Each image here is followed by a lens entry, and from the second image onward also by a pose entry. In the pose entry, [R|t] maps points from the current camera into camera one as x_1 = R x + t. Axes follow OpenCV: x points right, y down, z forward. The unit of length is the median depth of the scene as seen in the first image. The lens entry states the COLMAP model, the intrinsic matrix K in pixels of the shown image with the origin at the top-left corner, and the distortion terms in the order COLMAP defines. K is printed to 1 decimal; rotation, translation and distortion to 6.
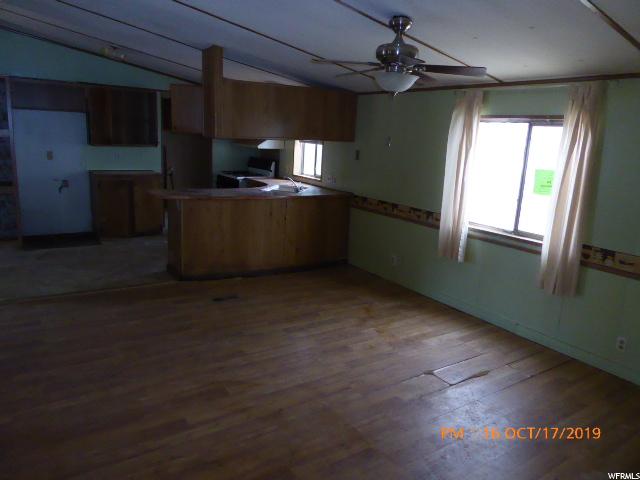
lens RADIAL K [[476.5, 0, 320.0], [0, 476.5, 240.0], [0, 0, 1]] dist [-0.000460, 0.001658]
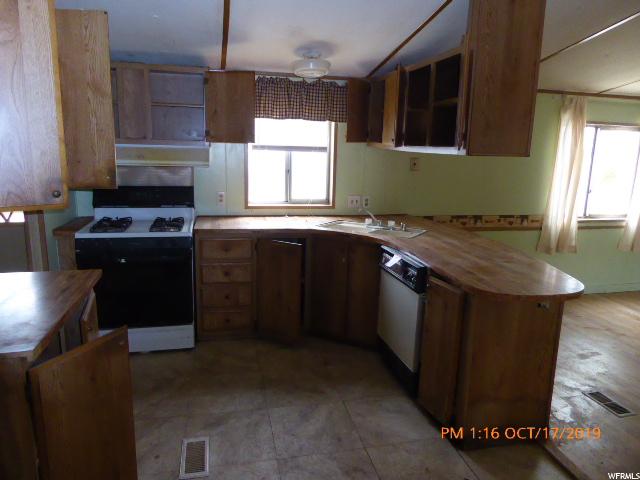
lens RADIAL K [[476.5, 0, 320.0], [0, 476.5, 240.0], [0, 0, 1]] dist [-0.000460, 0.001658]
pose [[0.346734, -0.259601, 0.901323, -0.806801], [0.186981, 0.960779, 0.204795, -0.285582], [-0.919137, 0.097521, 0.381676, 0.986407]]
